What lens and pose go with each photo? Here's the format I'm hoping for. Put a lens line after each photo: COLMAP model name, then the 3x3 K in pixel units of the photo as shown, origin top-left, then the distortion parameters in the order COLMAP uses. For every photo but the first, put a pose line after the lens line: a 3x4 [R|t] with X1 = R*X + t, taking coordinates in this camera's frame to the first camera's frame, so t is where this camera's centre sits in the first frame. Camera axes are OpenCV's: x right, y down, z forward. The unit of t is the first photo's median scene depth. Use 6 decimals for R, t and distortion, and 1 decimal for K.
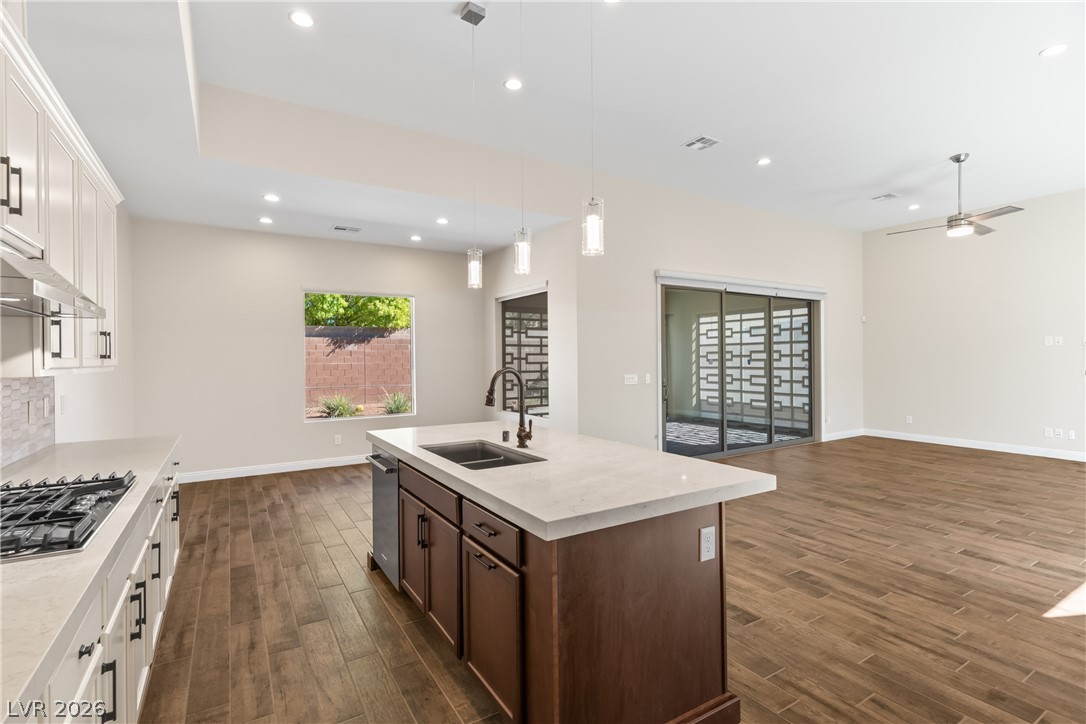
lens RADIAL K [[512.9, 0, 542.7], [0, 512.9, 358.2], [0, 0, 1]] dist [0.000825, 0.000531]
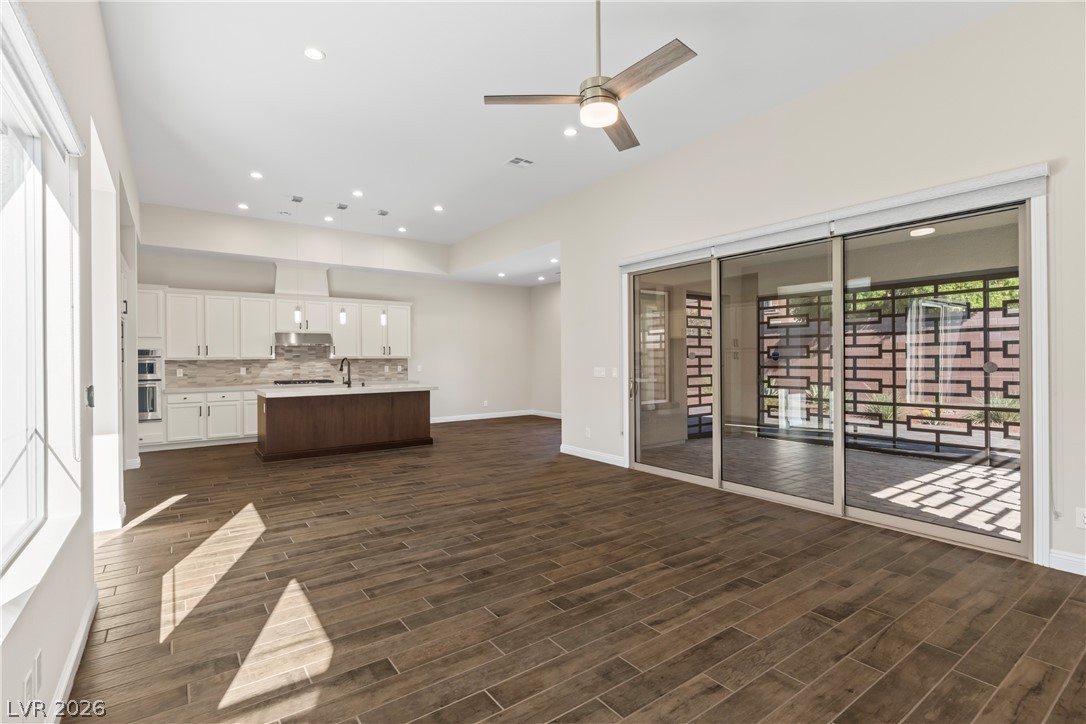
lens RADIAL K [[512.9, 0, 543.8], [0, 512.9, 365.7], [0, 0, 1]] dist [0.000825, 0.000531]
pose [[0.076628, 0.020727, -0.996844, 1.673361], [0.007009, 0.999748, 0.021326, 0.005716], [0.997035, -0.008621, 0.076463, 1.119331]]
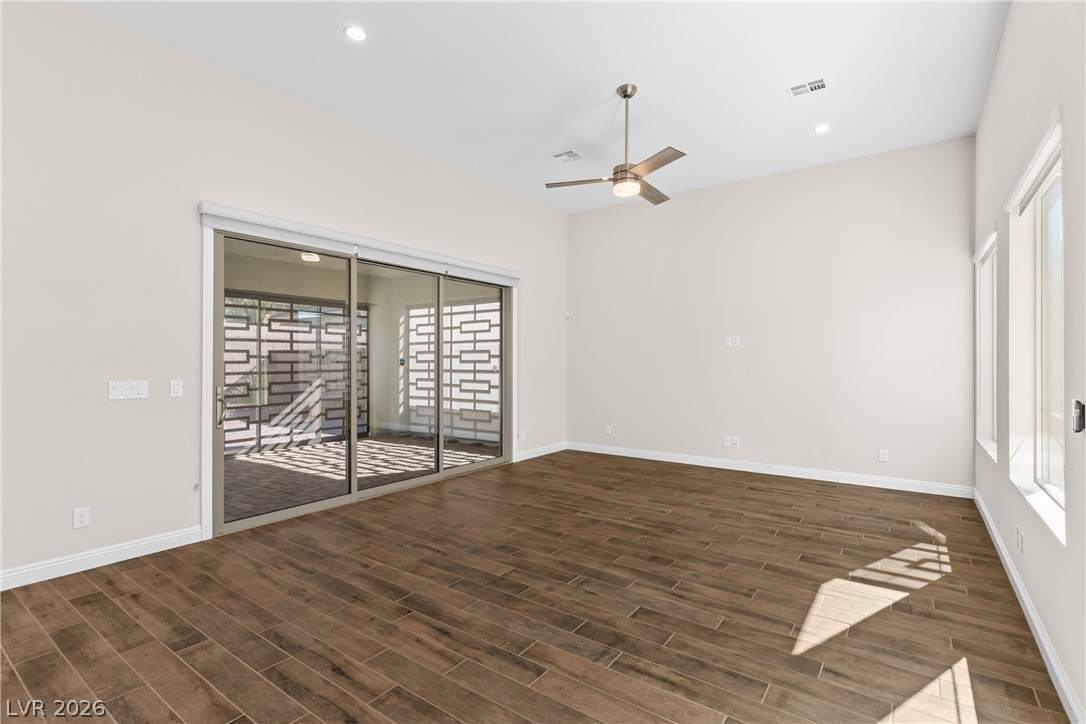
lens RADIAL K [[512.9, 0, 544.1], [0, 512.9, 358.6], [0, 0, 1]] dist [0.000825, 0.000531]
pose [[0.922599, 0.011274, 0.385596, 0.515490], [-0.008832, 0.999928, -0.008104, 0.011317], [-0.385660, 0.004071, 0.922632, 0.440431]]
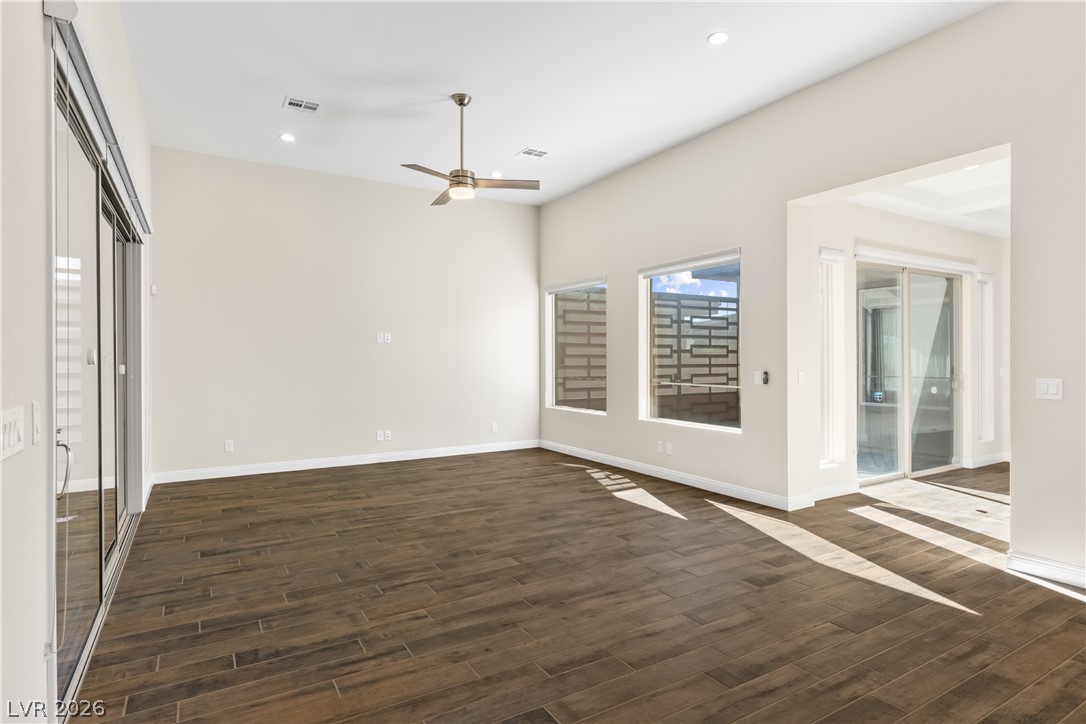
lens RADIAL K [[575.8, 0, 543.7], [0, 575.8, 359.3], [0, 0, 1]] dist [0.002413, 0.003336]
pose [[0.007592, 0.005105, 0.999958, -0.088700], [0.002630, 0.999983, -0.005125, 0.018200], [-0.999968, 0.002668, 0.007578, 1.080553]]
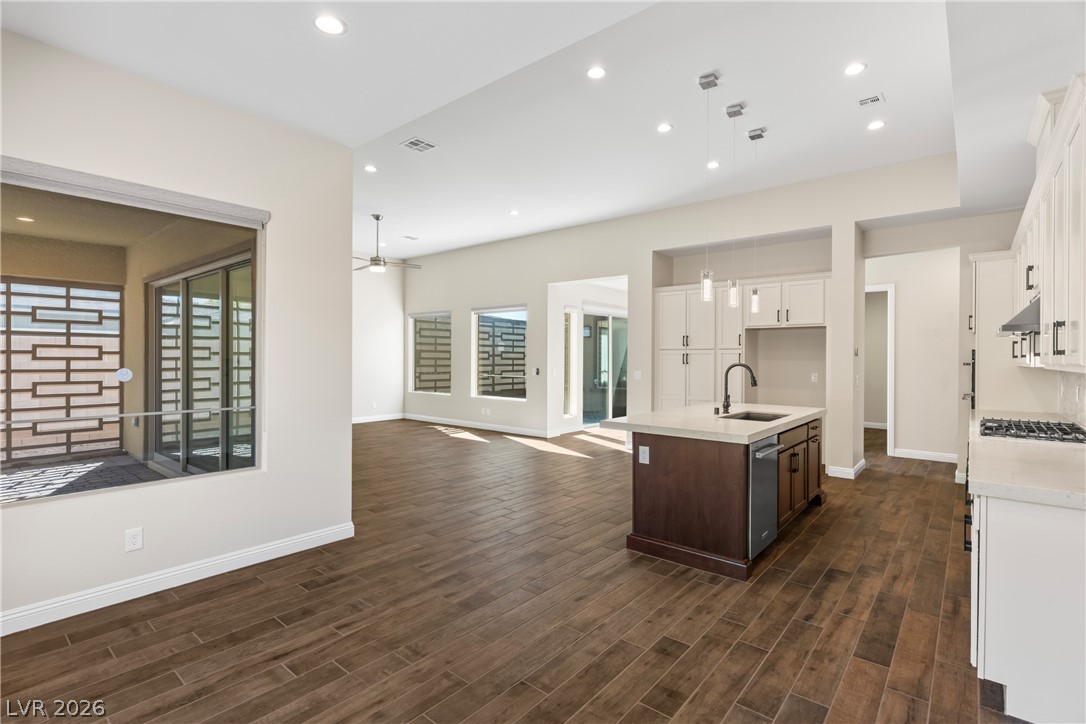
lens RADIAL K [[512.9, 0, 545.0], [0, 512.9, 359.5], [0, 0, 1]] dist [0.000825, 0.000531]
pose [[-0.321459, 0.002185, 0.946921, -0.845632], [-0.004923, 0.999980, -0.003979, 0.010298], [-0.946911, -0.005941, -0.321442, 1.263935]]
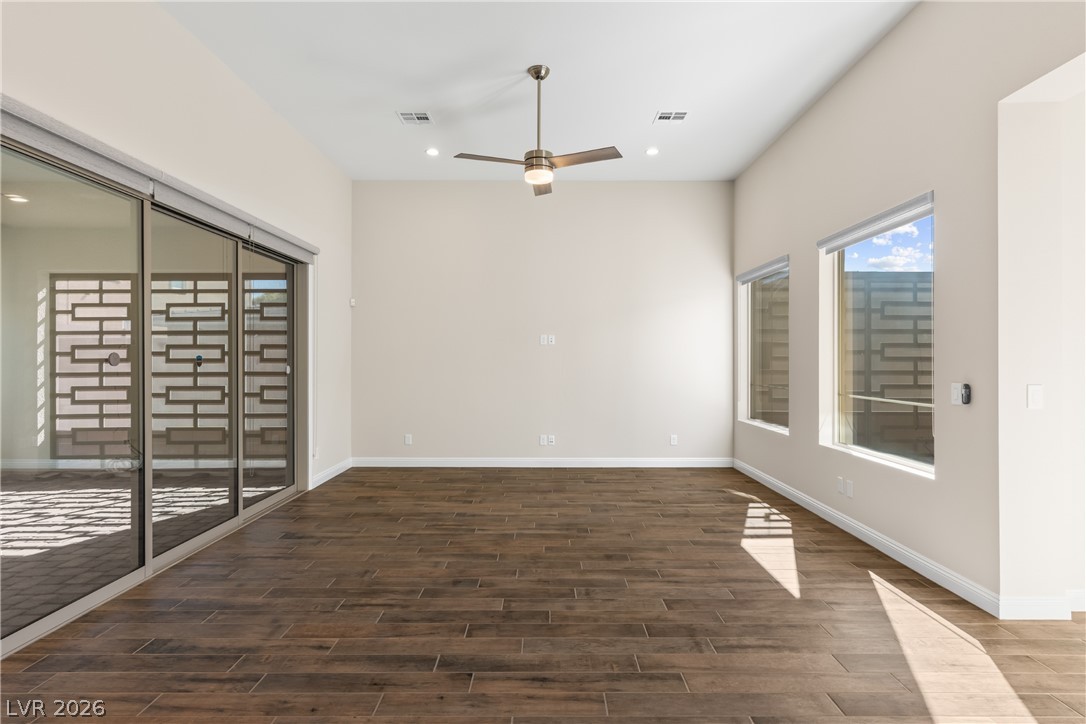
lens RADIAL K [[575.8, 0, 543.8], [0, 575.8, 359.3], [0, 0, 1]] dist [0.002413, 0.003336]
pose [[0.524579, 0.008487, 0.851320, 0.178167], [-0.003518, 0.999963, -0.007801, 0.014522], [-0.851355, 0.001097, 0.524589, 0.719568]]
